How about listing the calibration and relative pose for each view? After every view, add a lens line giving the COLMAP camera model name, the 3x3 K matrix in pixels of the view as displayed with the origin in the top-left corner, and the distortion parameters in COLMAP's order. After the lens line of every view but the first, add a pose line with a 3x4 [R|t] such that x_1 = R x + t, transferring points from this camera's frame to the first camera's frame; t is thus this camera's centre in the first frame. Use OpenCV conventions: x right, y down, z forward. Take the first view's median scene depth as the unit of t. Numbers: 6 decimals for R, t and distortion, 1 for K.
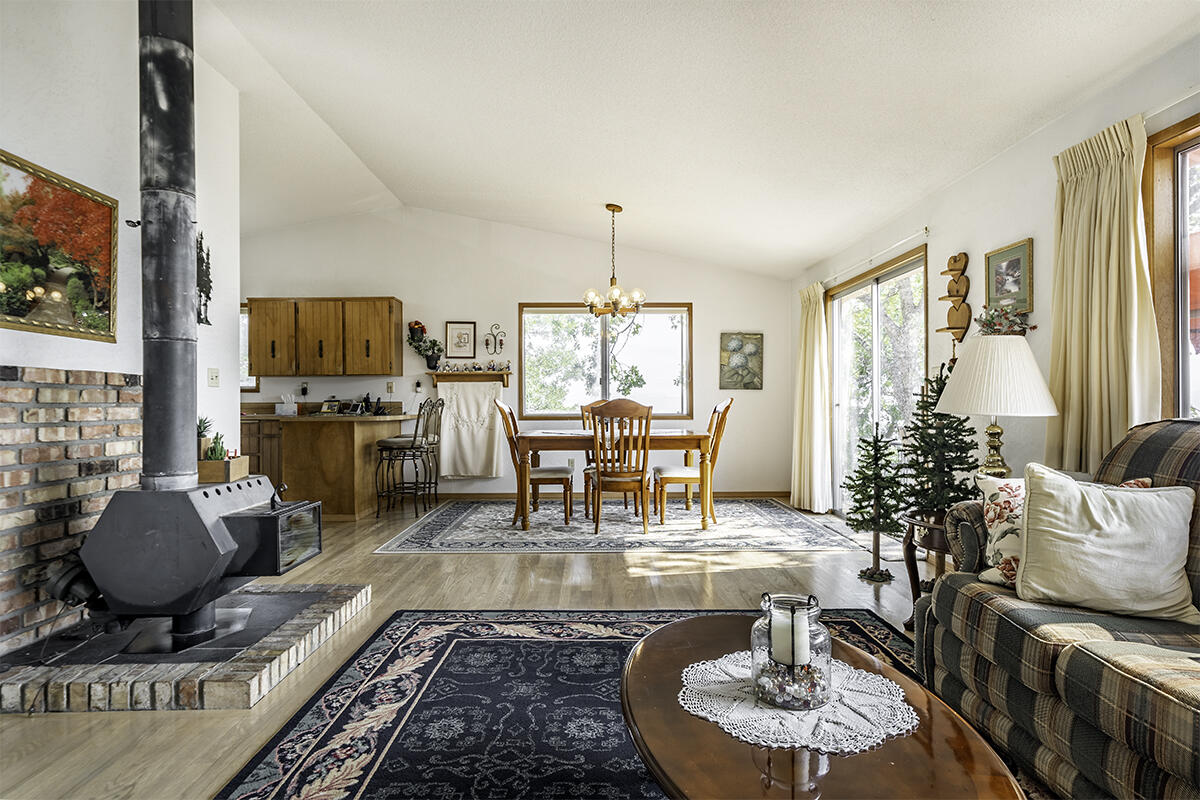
lens RADIAL K [[660.7, 0, 595.5], [0, 660.7, 401.7], [0, 0, 1]] dist [-0.000500, -0.000192]
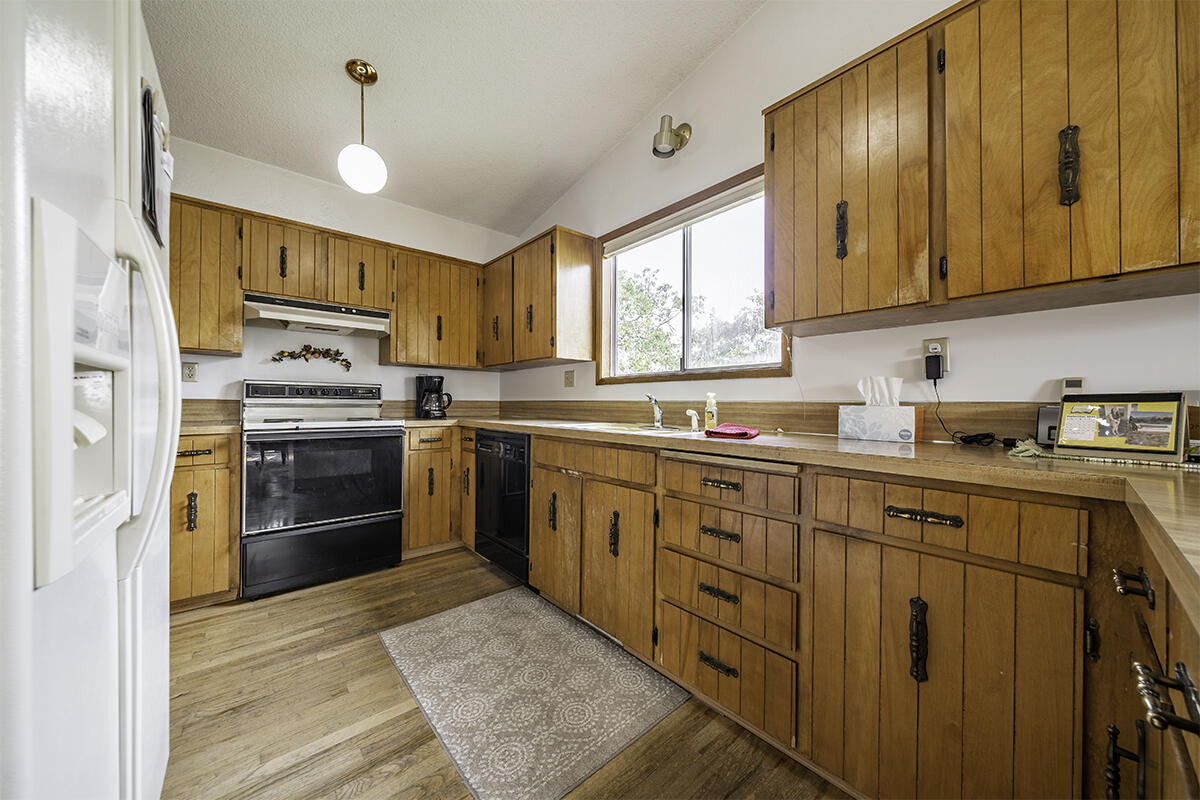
lens RADIAL K [[413.1, 0, 617.6], [0, 413.1, 397.9], [0, 0, 1]] dist [-0.000518, -0.000238]
pose [[0.657644, -0.000179, -0.753329, -0.409496], [-0.009494, 0.999919, -0.008525, 0.001884], [0.753269, 0.012759, 0.657589, 0.790380]]
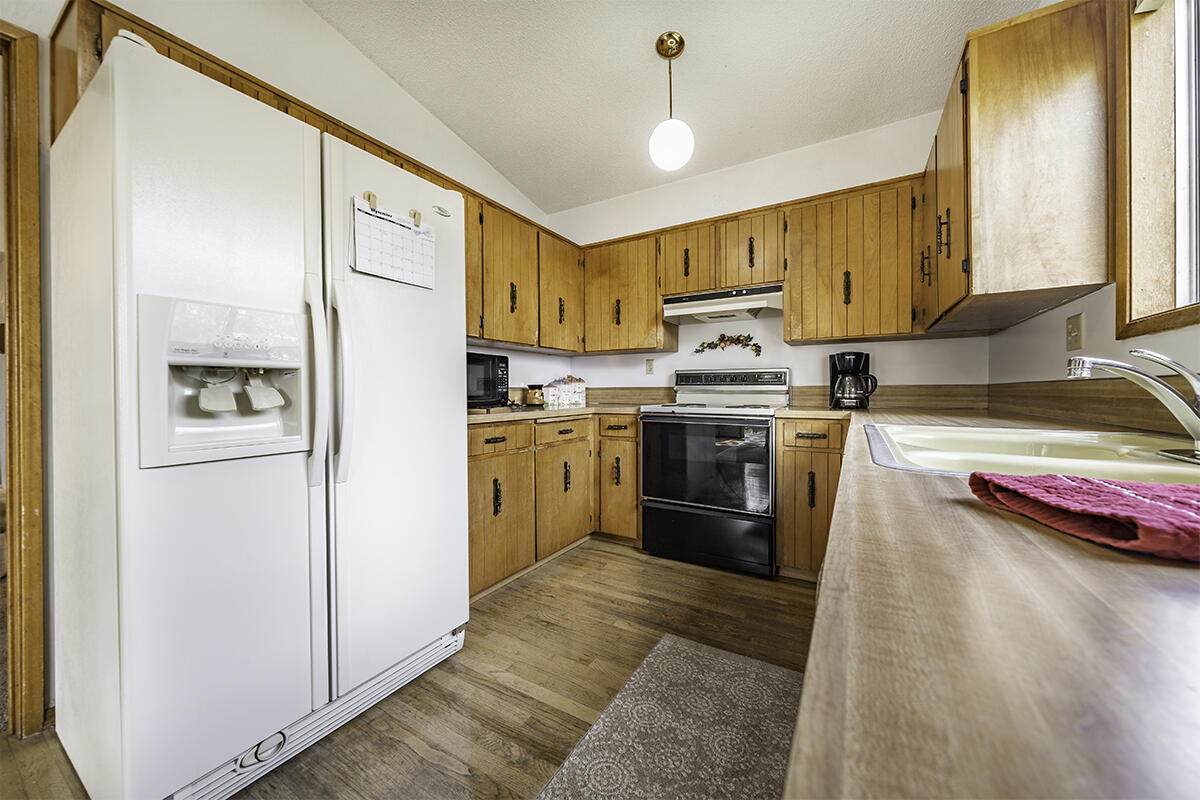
lens RADIAL K [[436.6, 0, 590.6], [0, 436.6, 391.6], [0, 0, 1]] dist [-0.000272, -0.000198]
pose [[-0.534570, 0.007704, -0.845089, -0.466554], [0.004684, 0.999970, 0.006153, 0.004999], [0.845111, -0.000669, -0.534590, 0.958230]]
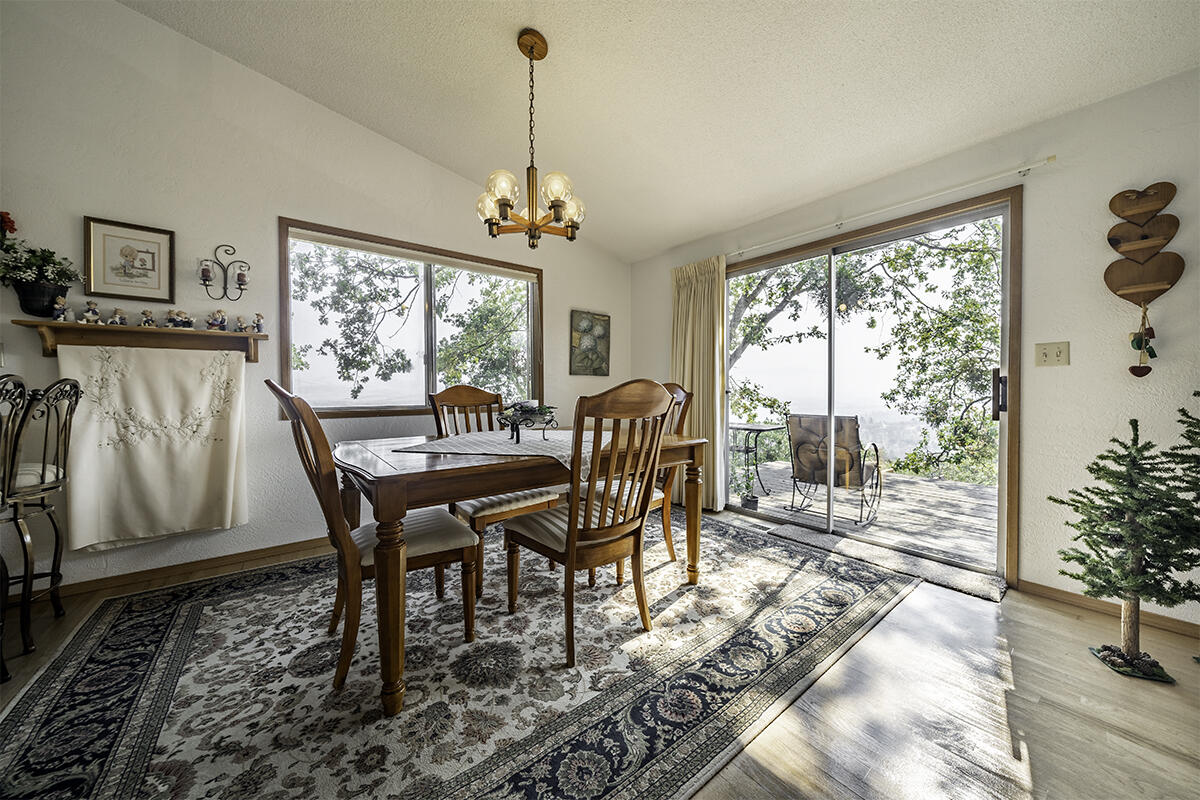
lens RADIAL K [[413.1, 0, 597.6], [0, 413.1, 396.2], [0, 0, 1]] dist [-0.000518, -0.000238]
pose [[0.793908, -0.008571, 0.607977, -0.121587], [-0.000017, 0.999900, 0.014119, 0.002329], [-0.608038, -0.011219, 0.793829, 0.569486]]
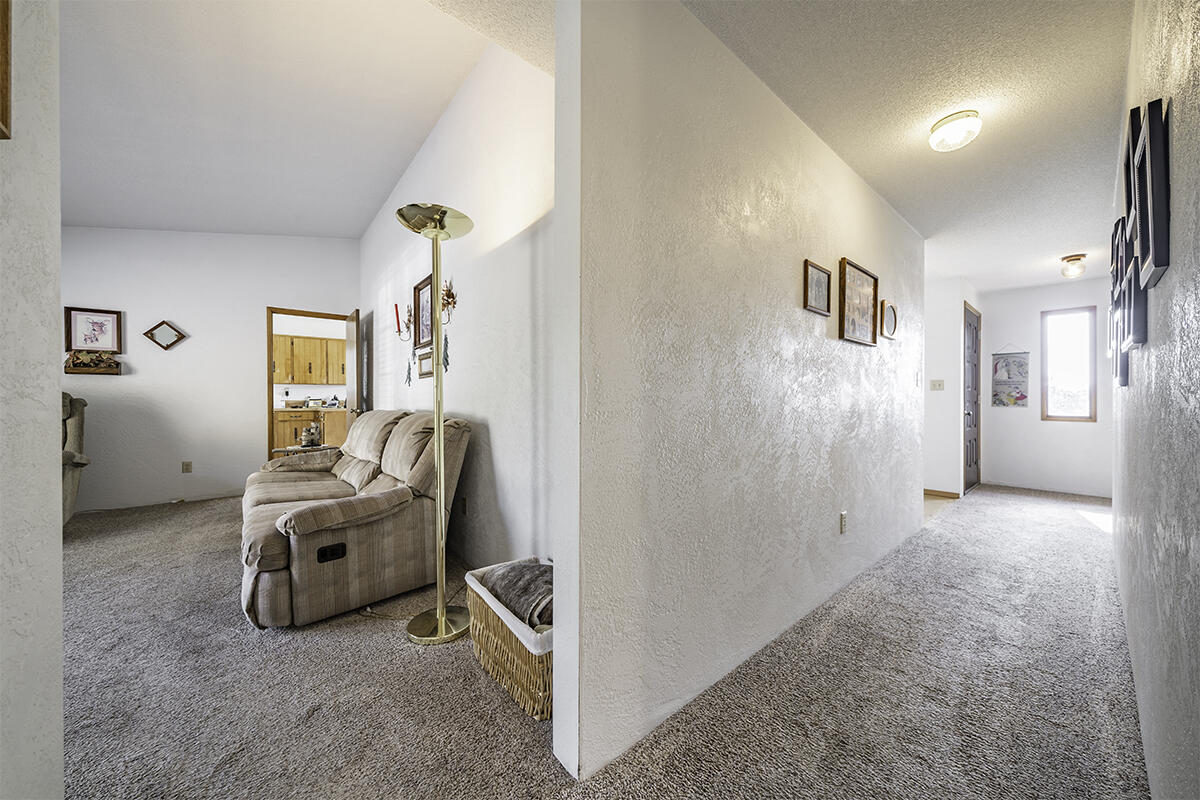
lens RADIAL K [[413.1, 0, 598.0], [0, 413.1, 403.0], [0, 0, 1]] dist [-0.000518, -0.000238]
pose [[0.779871, -0.005920, 0.625913, -0.499844], [0.001430, 0.999970, 0.007676, 0.000972], [-0.625939, -0.005091, 0.779855, -0.255873]]
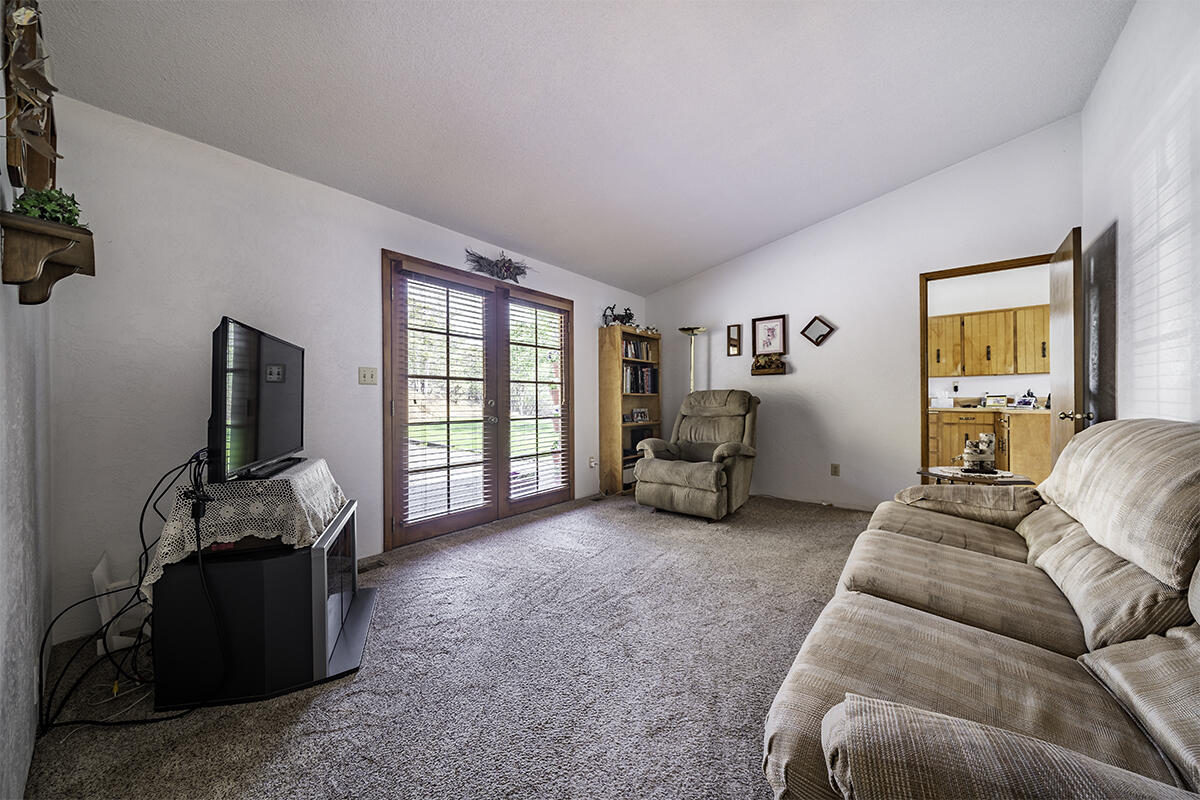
lens RADIAL K [[413.1, 0, 606.5], [0, 413.1, 398.6], [0, 0, 1]] dist [-0.000518, -0.000238]
pose [[0.770046, -0.004400, -0.637973, -0.470936], [0.004740, 0.999988, -0.001175, 0.000944], [0.637971, -0.002119, 0.770058, -0.026999]]
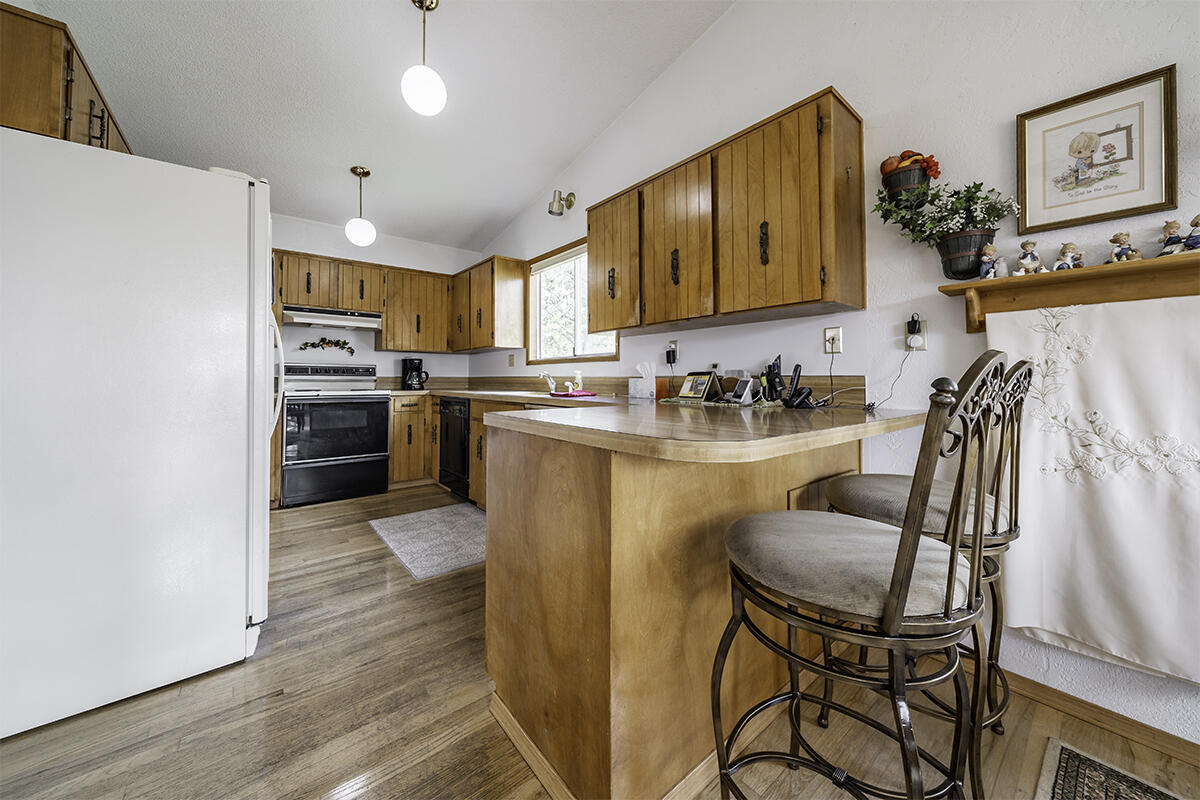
lens RADIAL K [[413.1, 0, 613.6], [0, 413.1, 368.3], [0, 0, 1]] dist [-0.000518, -0.000238]
pose [[0.641436, -0.013600, -0.767056, -0.210805], [-0.005900, 0.999726, -0.022660, 0.002291], [0.767154, 0.019061, 0.641180, 0.767926]]
